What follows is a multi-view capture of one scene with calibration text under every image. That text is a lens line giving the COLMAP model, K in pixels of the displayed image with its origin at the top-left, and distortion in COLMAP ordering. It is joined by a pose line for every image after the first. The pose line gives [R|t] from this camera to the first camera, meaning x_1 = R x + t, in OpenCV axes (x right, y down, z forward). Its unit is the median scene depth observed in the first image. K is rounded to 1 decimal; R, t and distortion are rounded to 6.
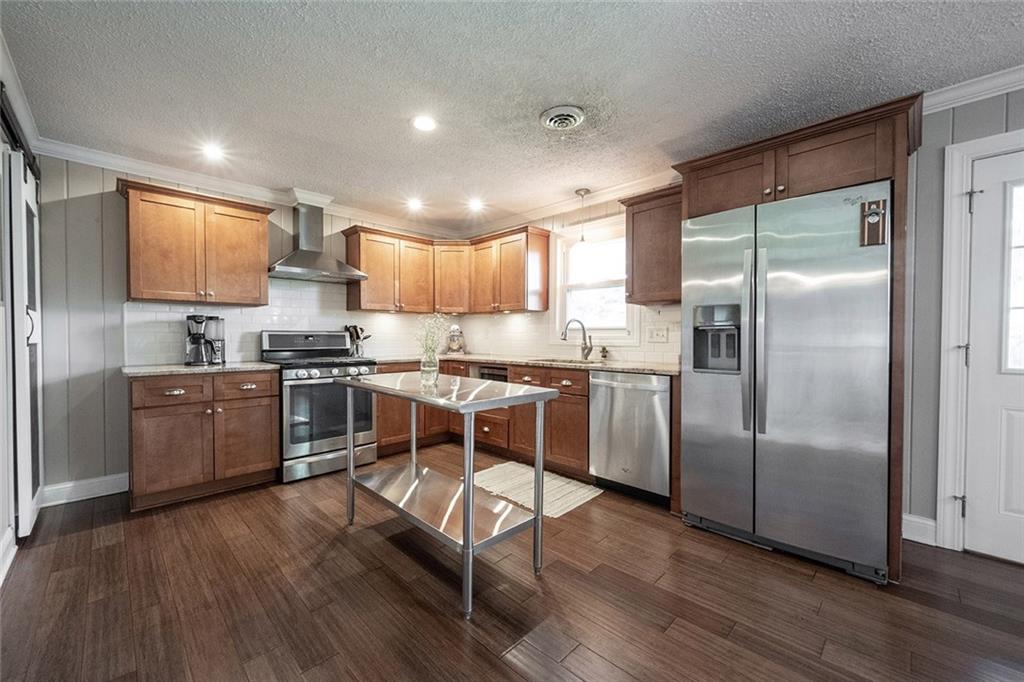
lens RADIAL K [[405.7, 0, 512.8], [0, 405.7, 343.7], [0, 0, 1]] dist [-0.000507, 0.000187]
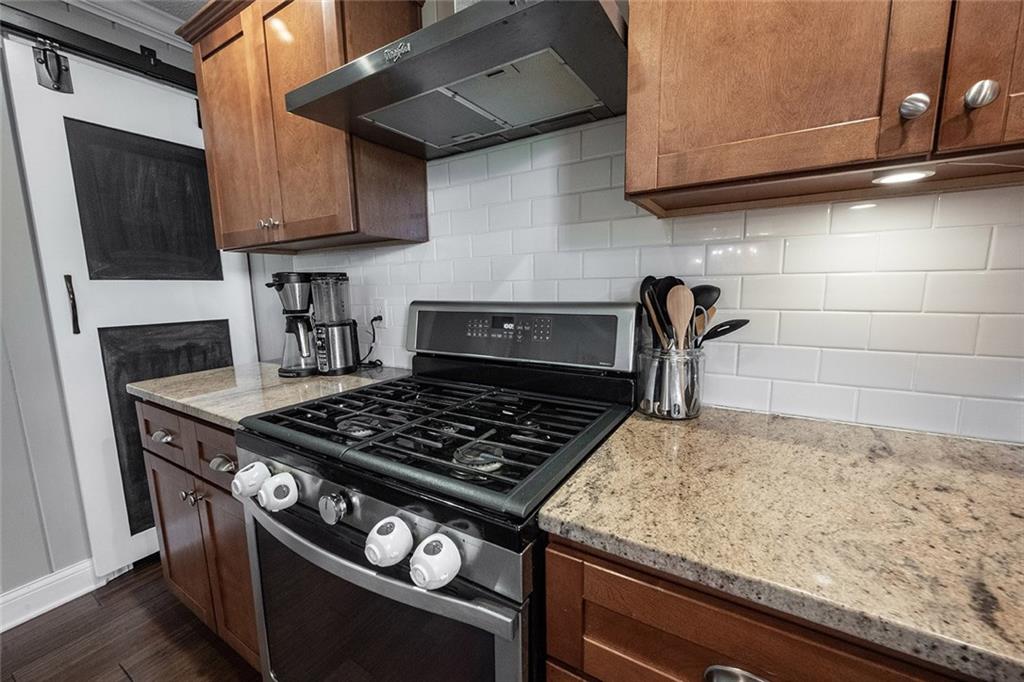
lens RADIAL K [[393.9, 0, 514.7], [0, 393.9, 345.4], [0, 0, 1]] dist [-0.017704, -0.000016]
pose [[0.241070, 0.135954, -0.960938, -0.257229], [-0.001151, 0.990179, 0.139802, -0.050294], [0.970507, -0.032596, 0.238859, 1.162419]]
